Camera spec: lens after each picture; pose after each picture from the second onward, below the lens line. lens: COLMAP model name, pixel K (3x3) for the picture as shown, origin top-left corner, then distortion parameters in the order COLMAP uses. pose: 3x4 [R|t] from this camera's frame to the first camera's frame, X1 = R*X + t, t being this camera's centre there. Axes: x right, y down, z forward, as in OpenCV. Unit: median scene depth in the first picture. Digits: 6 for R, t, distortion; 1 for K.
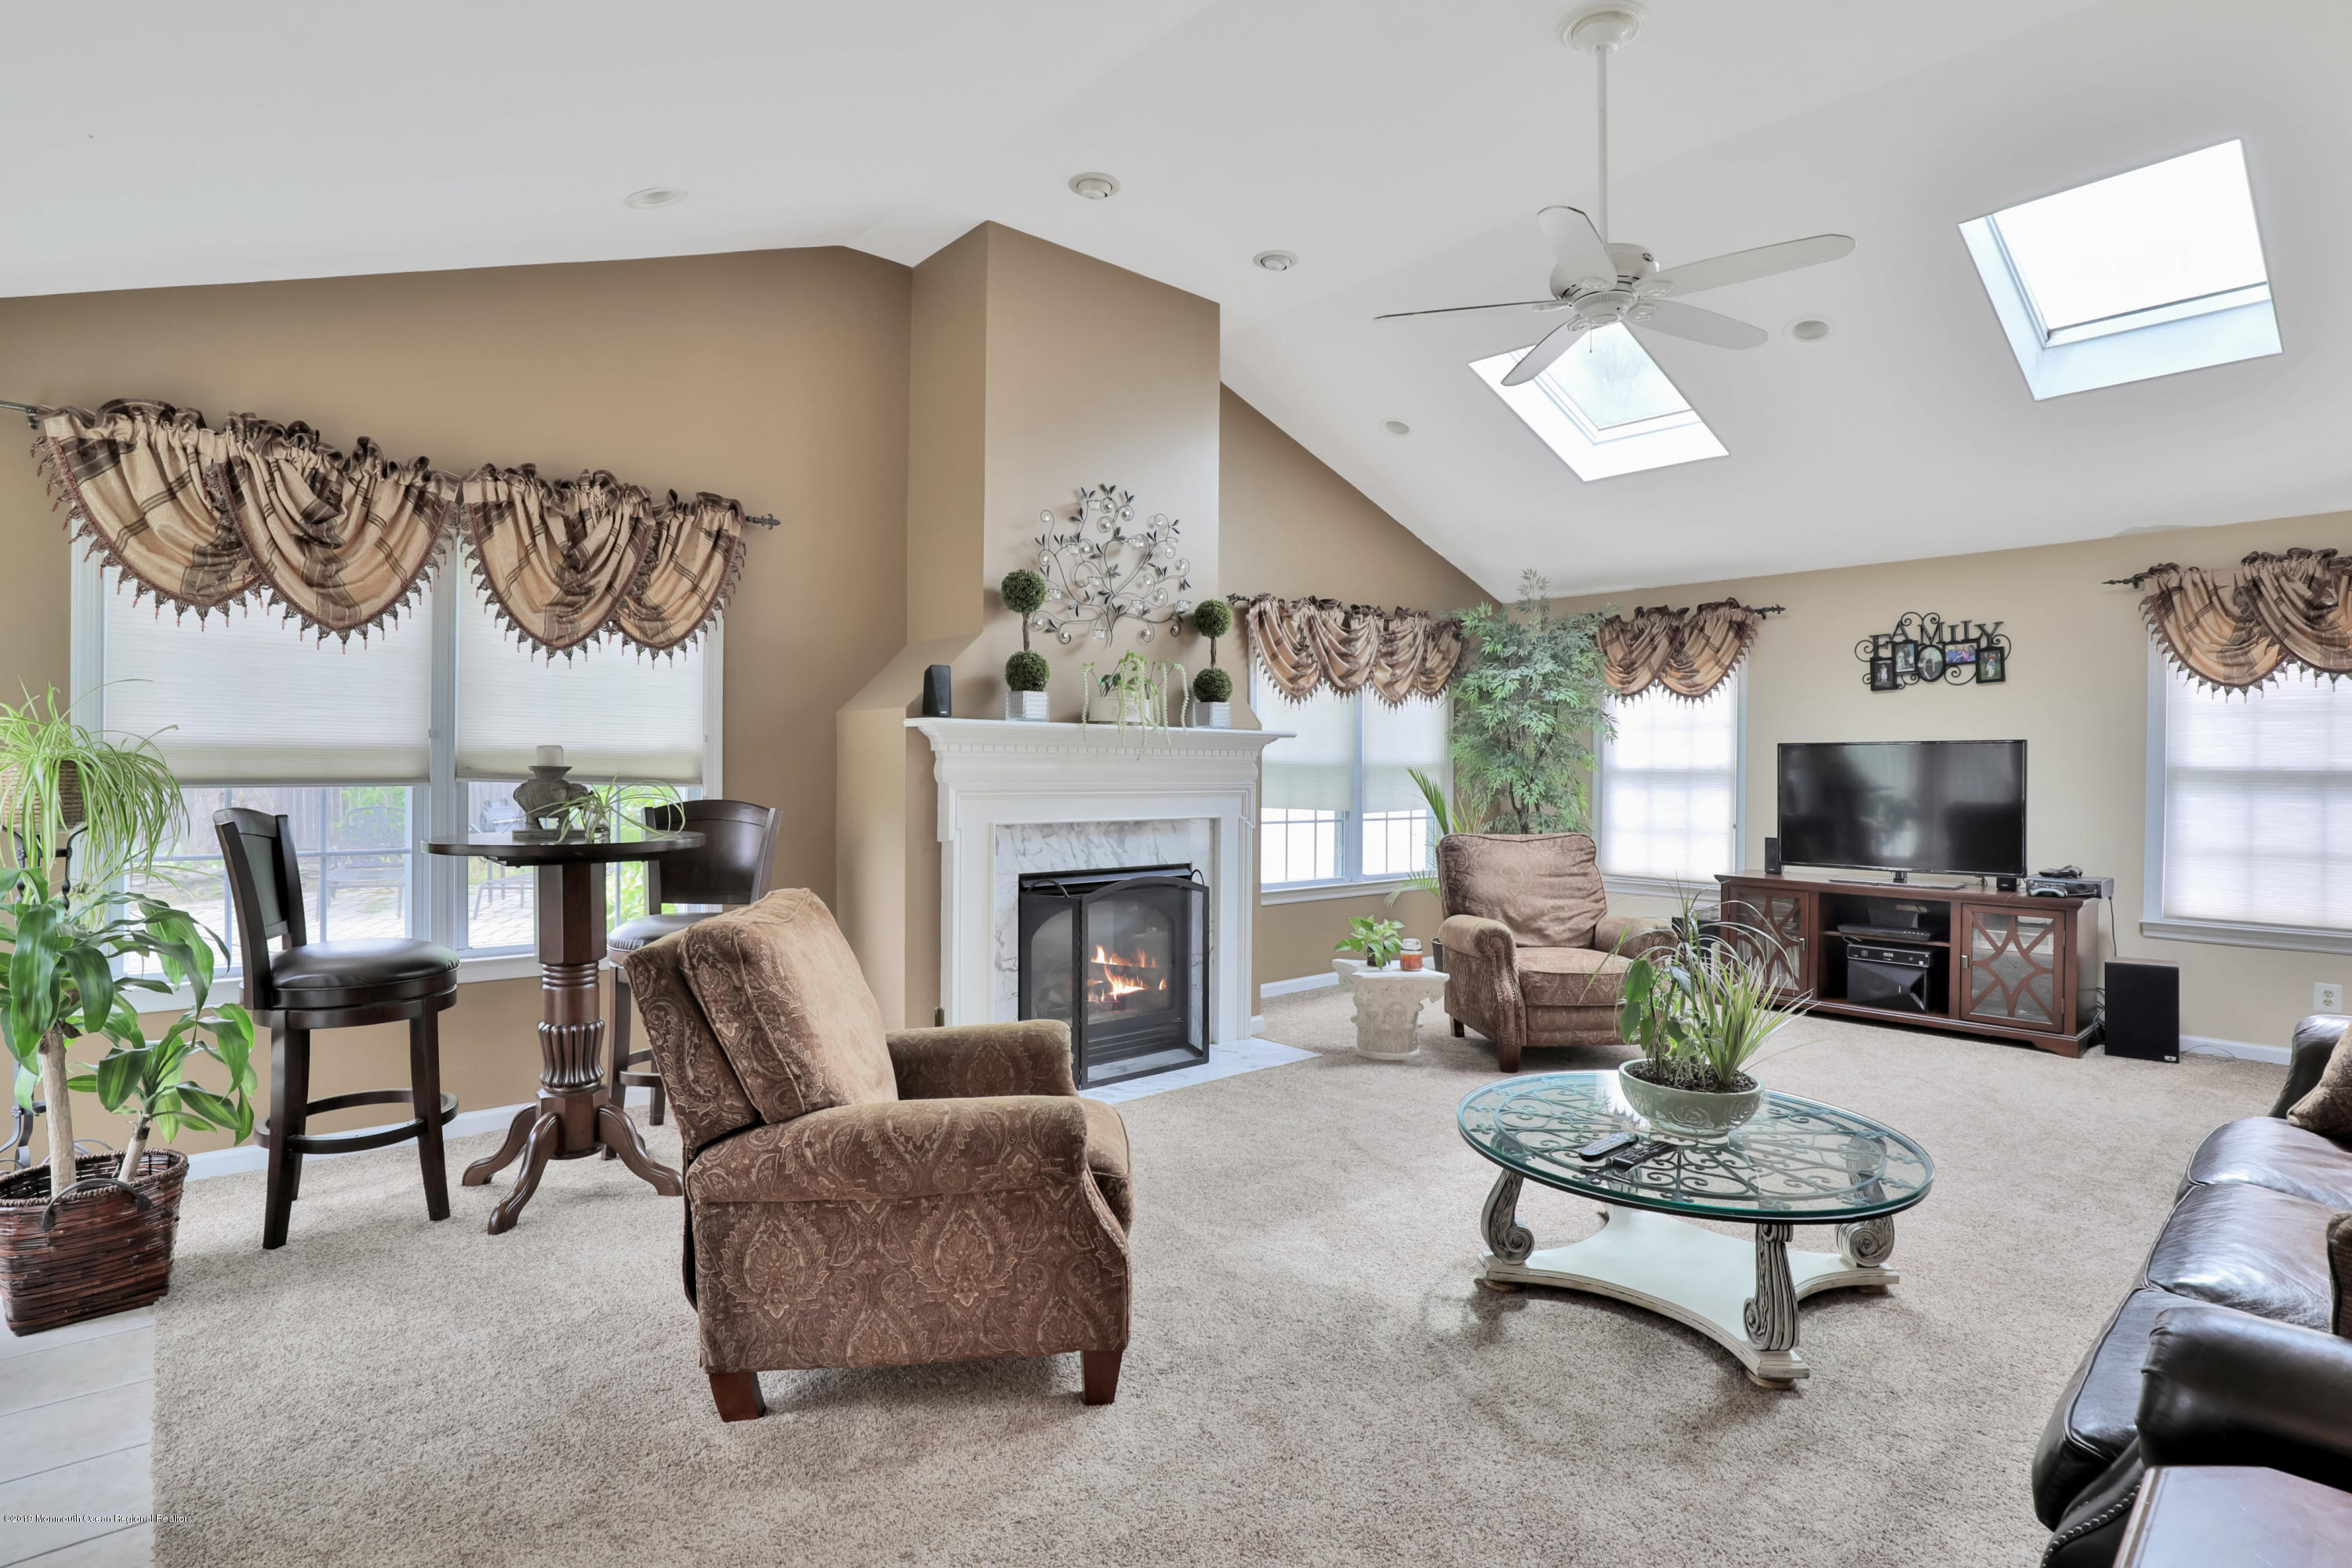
lens RADIAL K [[1161.8, 0, 1181.3], [0, 1161.8, 788.1], [0, 0, 1]] dist [-0.033086, 0.000154]
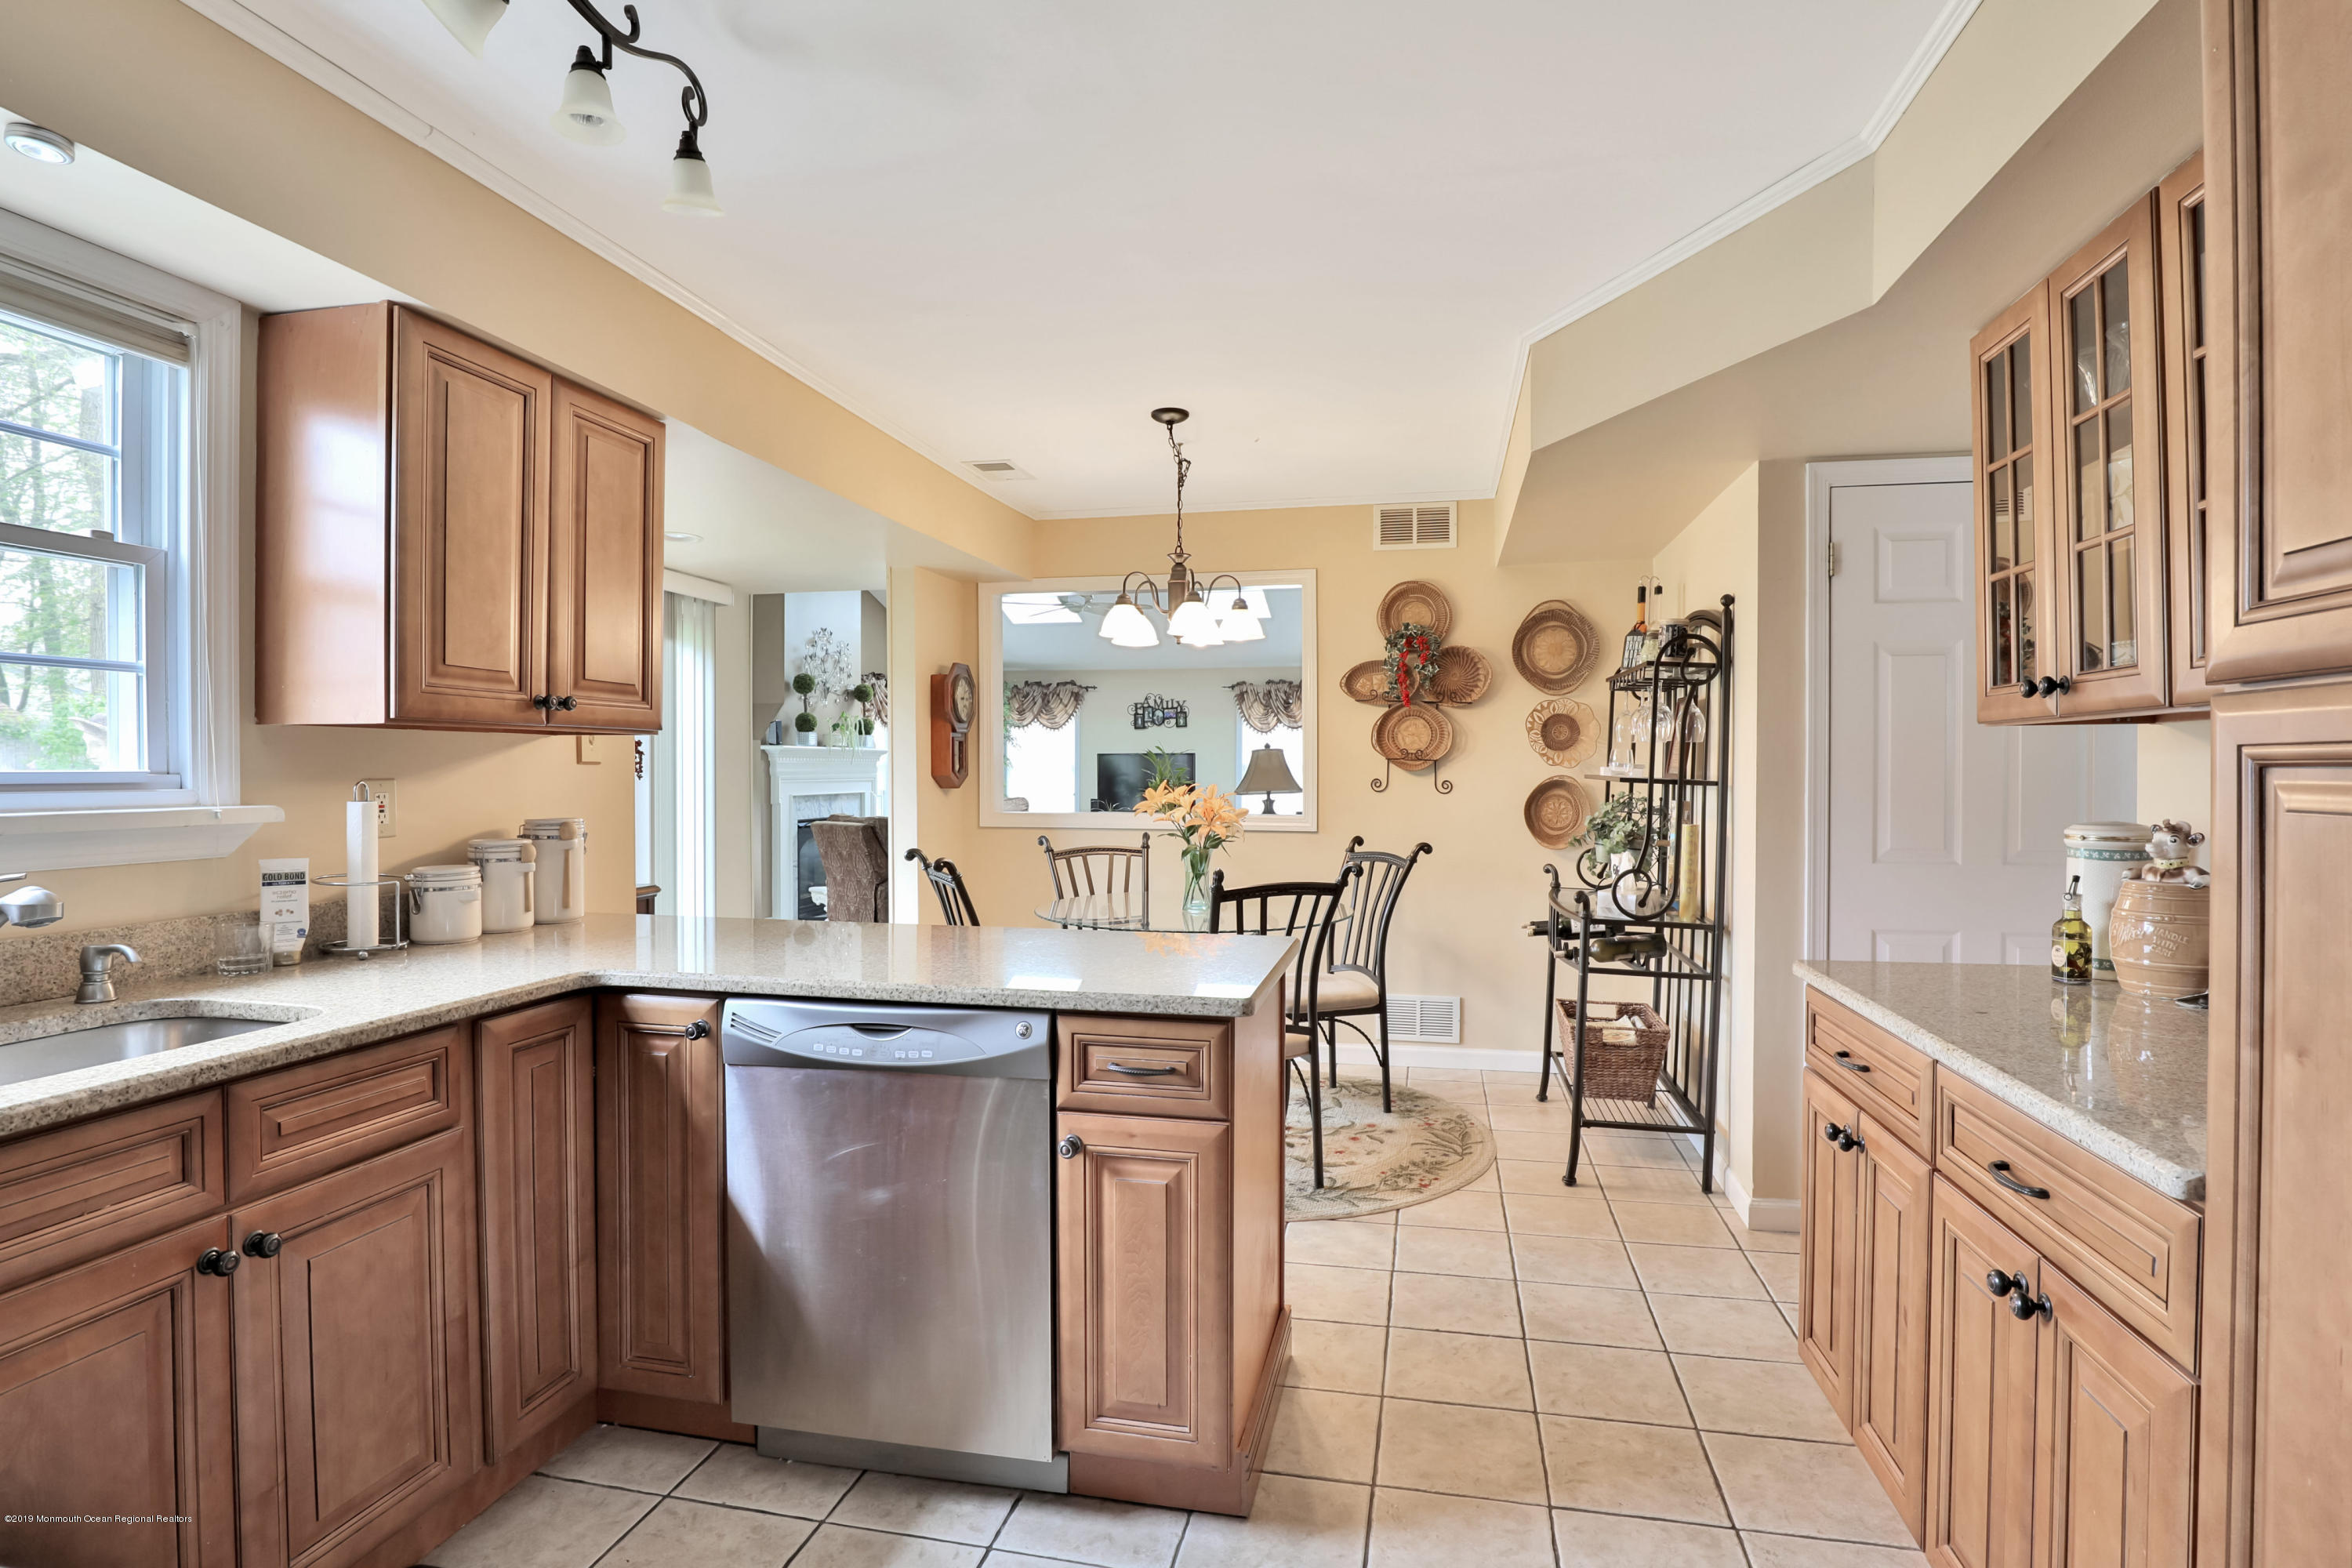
lens RADIAL K [[1161.8, 0, 1177.5], [0, 1161.8, 776.0], [0, 0, 1]] dist [-0.033086, 0.000154]
pose [[0.809592, -0.011680, 0.586876, -0.757864], [0.013088, 0.999913, 0.001847, 0.000889], [-0.586847, 0.006186, 0.809674, -1.001660]]
